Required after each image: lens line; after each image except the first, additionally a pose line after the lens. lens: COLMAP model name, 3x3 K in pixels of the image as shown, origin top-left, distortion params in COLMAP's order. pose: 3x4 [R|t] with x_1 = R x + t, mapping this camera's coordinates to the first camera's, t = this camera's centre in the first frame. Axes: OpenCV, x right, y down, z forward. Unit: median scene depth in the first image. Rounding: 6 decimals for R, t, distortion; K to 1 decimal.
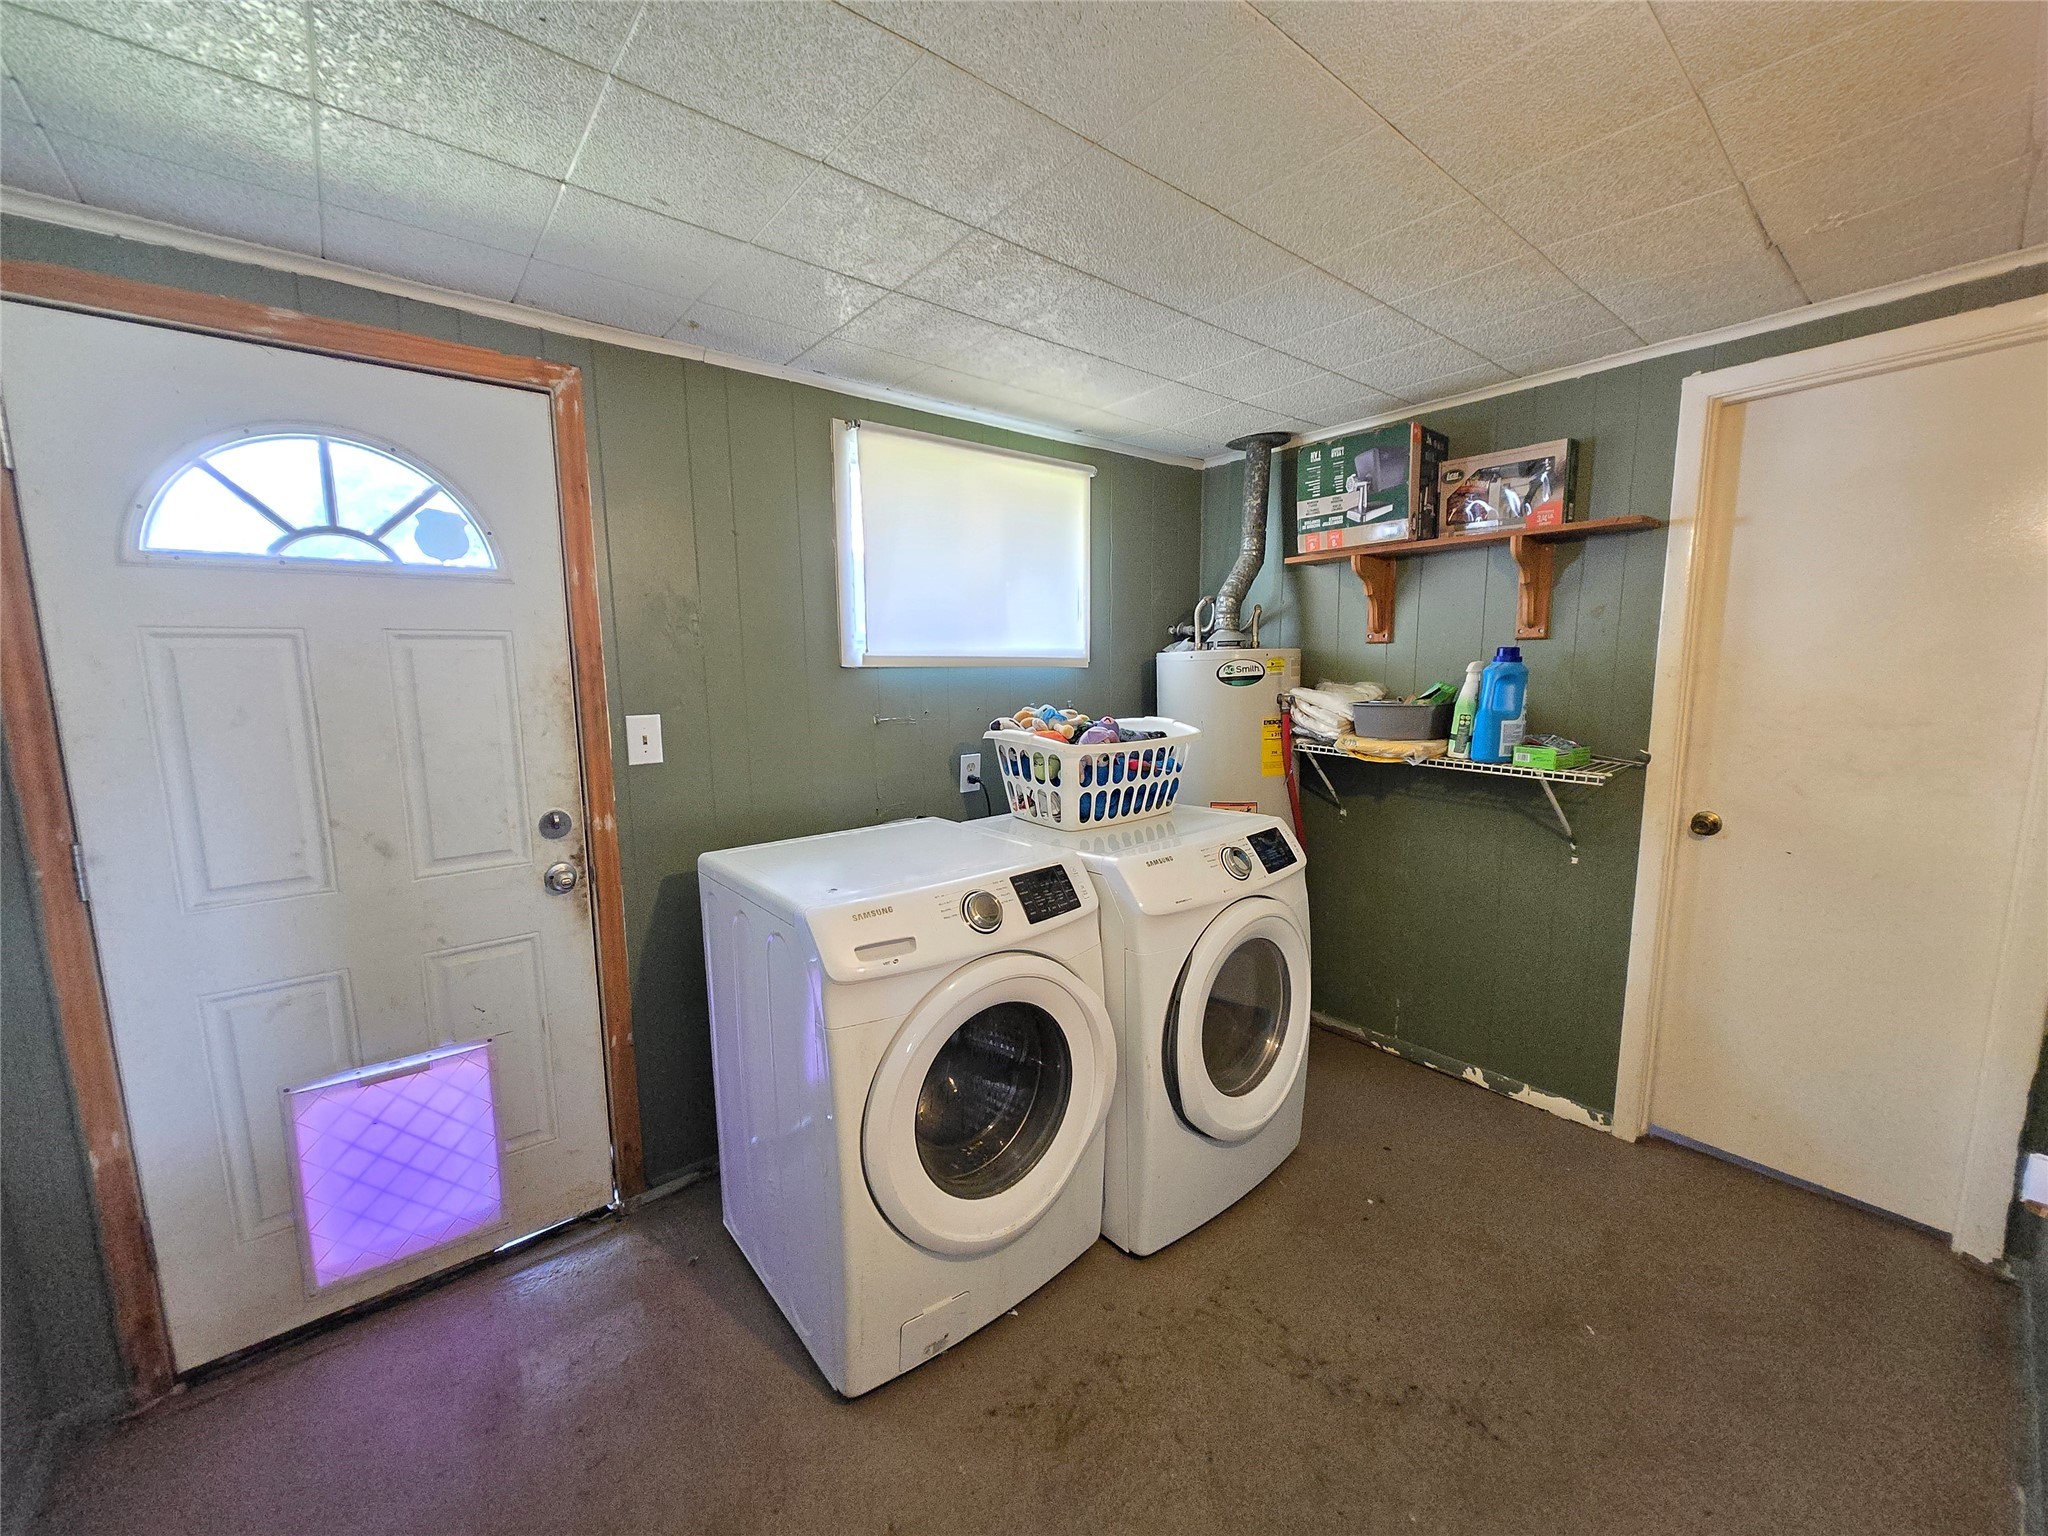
lens RADIAL K [[808.2, 0, 1021.0], [0, 808.2, 770.5], [0, 0, 1]] dist [0.001504, 0.001105]
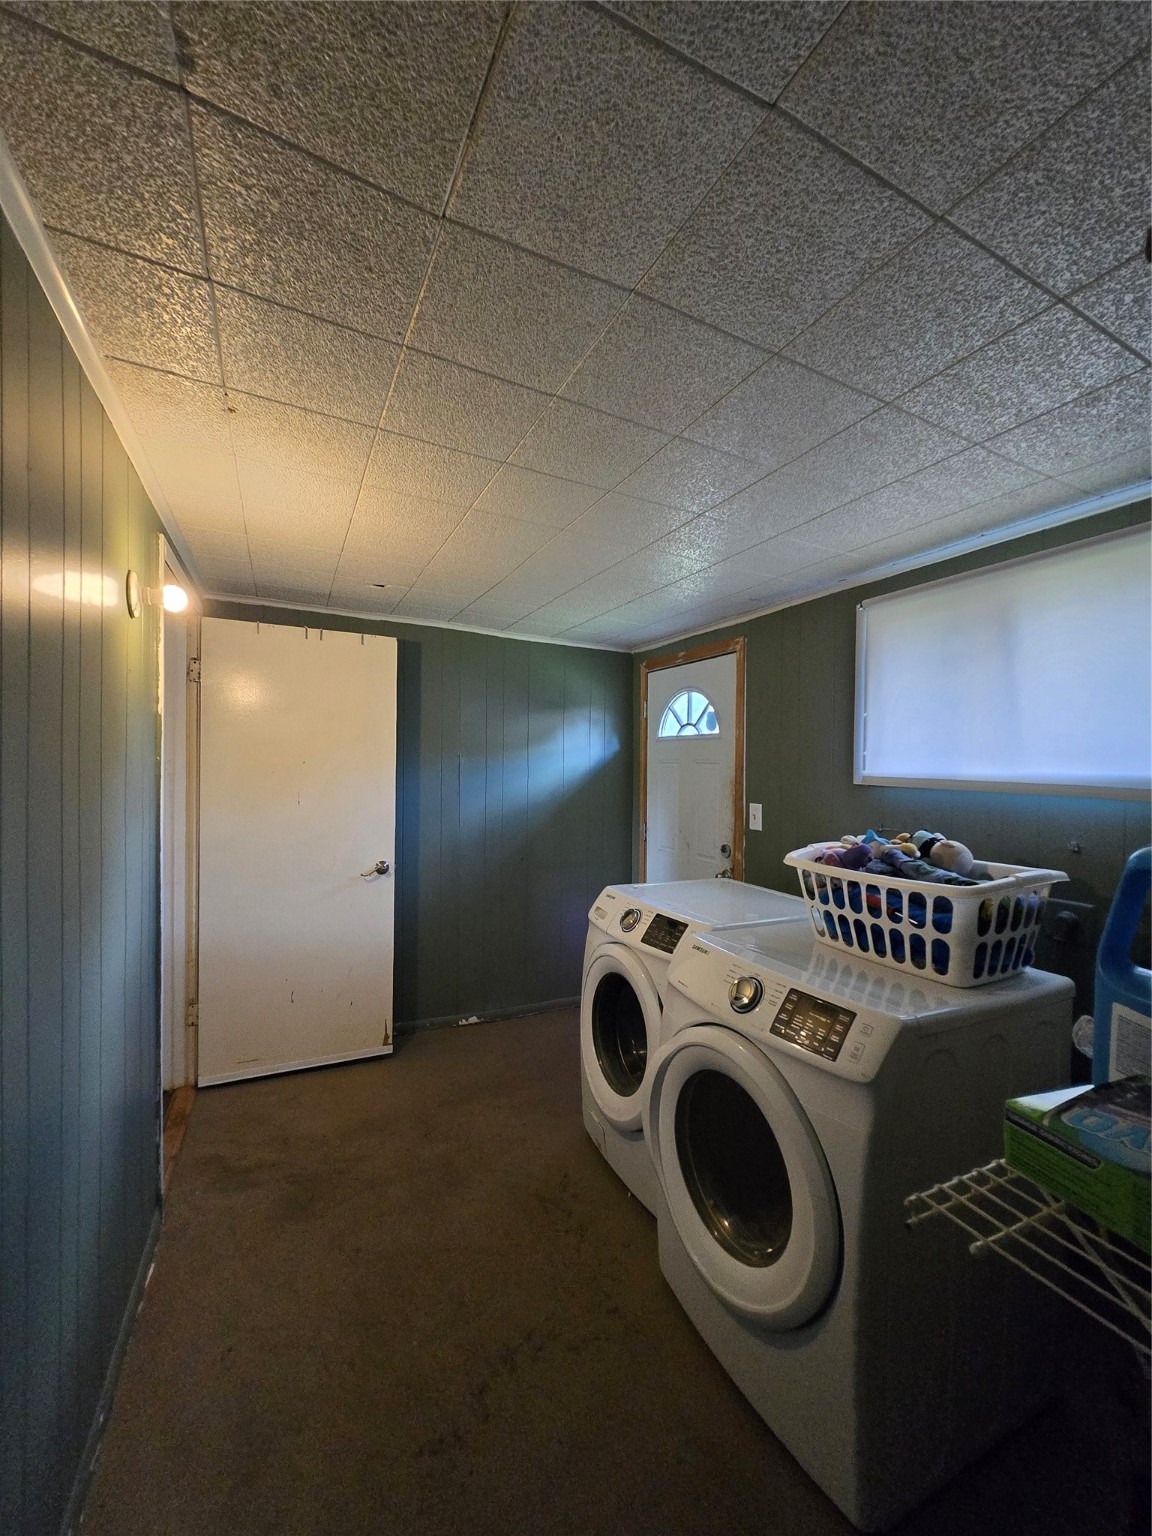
lens RADIAL K [[606.2, 0, 576.5], [0, 606.2, 772.9], [0, 0, 1]] dist [0.001504, 0.001105]
pose [[-0.240092, 0.016479, -0.970610, 1.158476], [-0.152099, 0.986868, 0.054378, -0.176958], [0.958761, 0.160685, -0.234432, 1.075549]]
